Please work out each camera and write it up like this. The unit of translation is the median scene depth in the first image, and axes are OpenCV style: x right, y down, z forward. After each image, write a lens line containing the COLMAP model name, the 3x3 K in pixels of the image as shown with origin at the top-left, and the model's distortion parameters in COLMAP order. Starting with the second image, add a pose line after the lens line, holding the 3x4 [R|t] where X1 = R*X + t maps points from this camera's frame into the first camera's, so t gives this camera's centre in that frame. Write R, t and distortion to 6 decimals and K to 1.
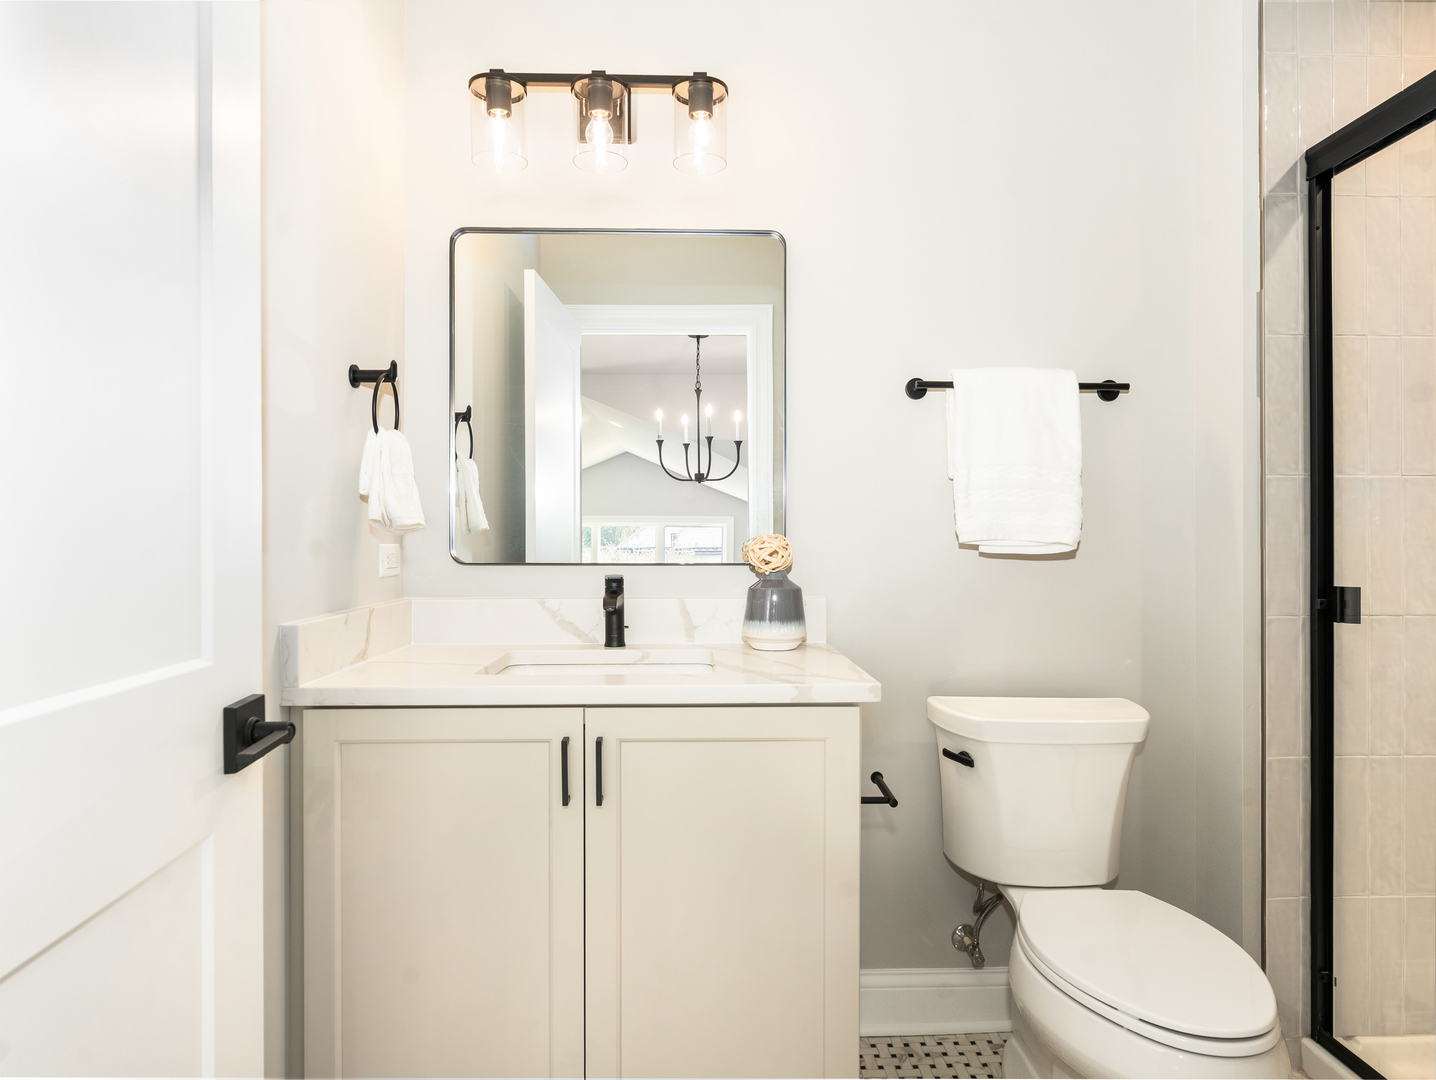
lens RADIAL K [[828.2, 0, 716.6], [0, 828.2, 553.6], [0, 0, 1]] dist [-0.000201, 0.000802]
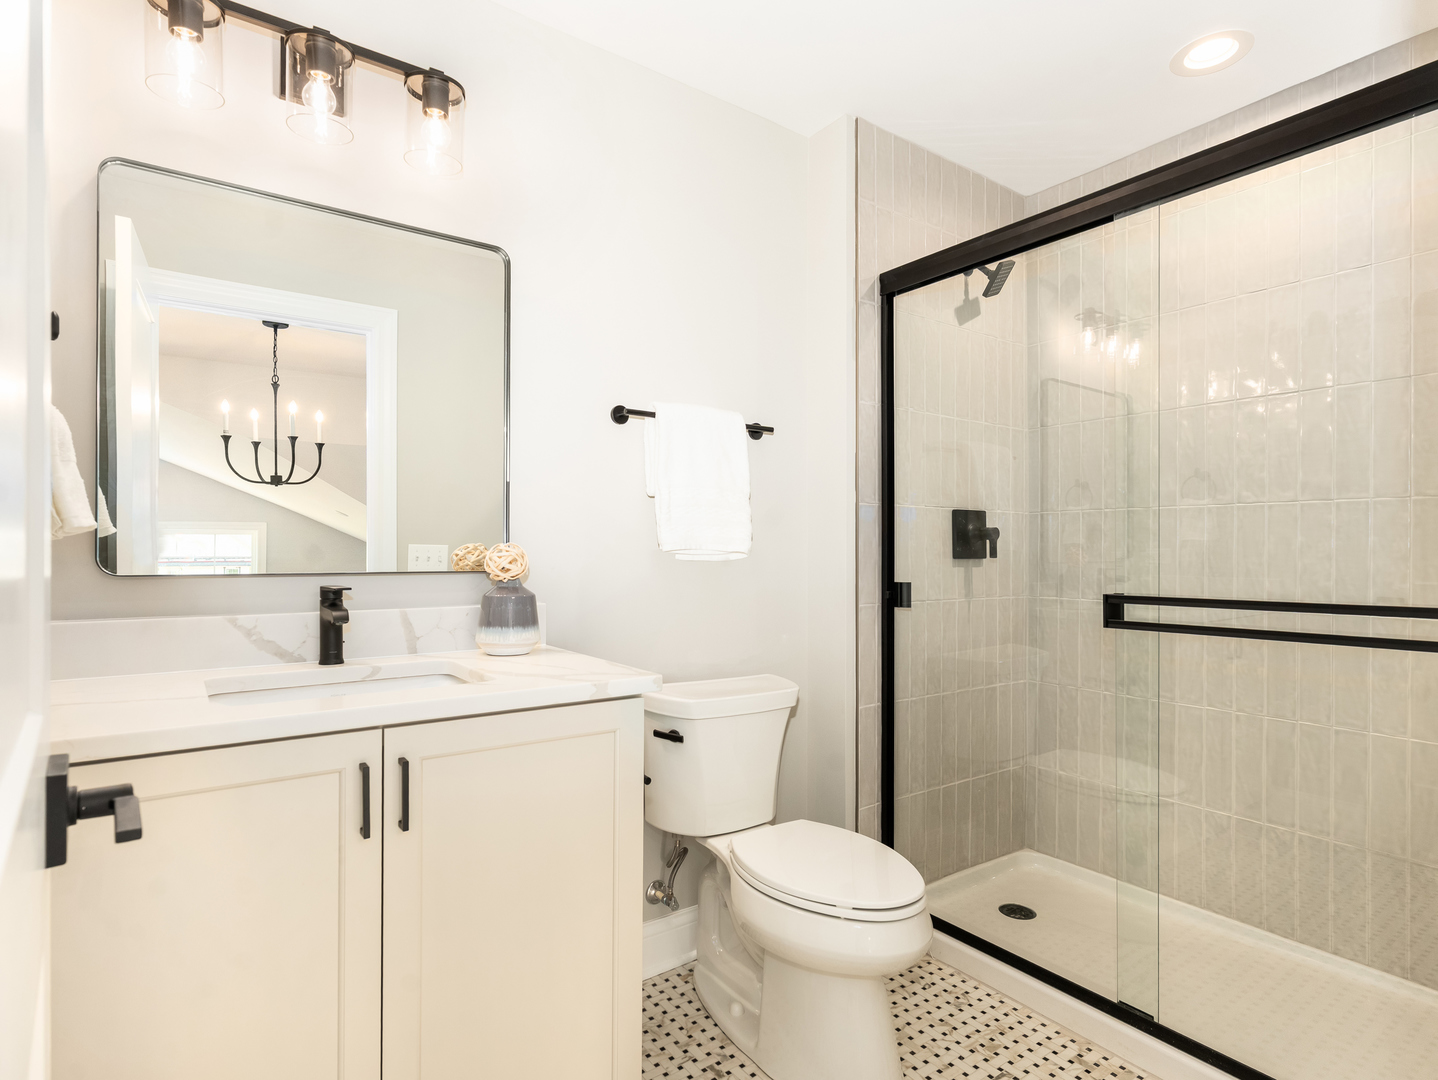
lens RADIAL K [[774.0, 0, 713.3], [0, 774.0, 561.3], [0, 0, 1]] dist [0.001176, 0.000879]
pose [[0.834222, -0.004697, 0.551409, -0.250229], [0.005418, 0.999985, 0.000322, 0.000663], [-0.551402, 0.002718, 0.834235, 0.056059]]
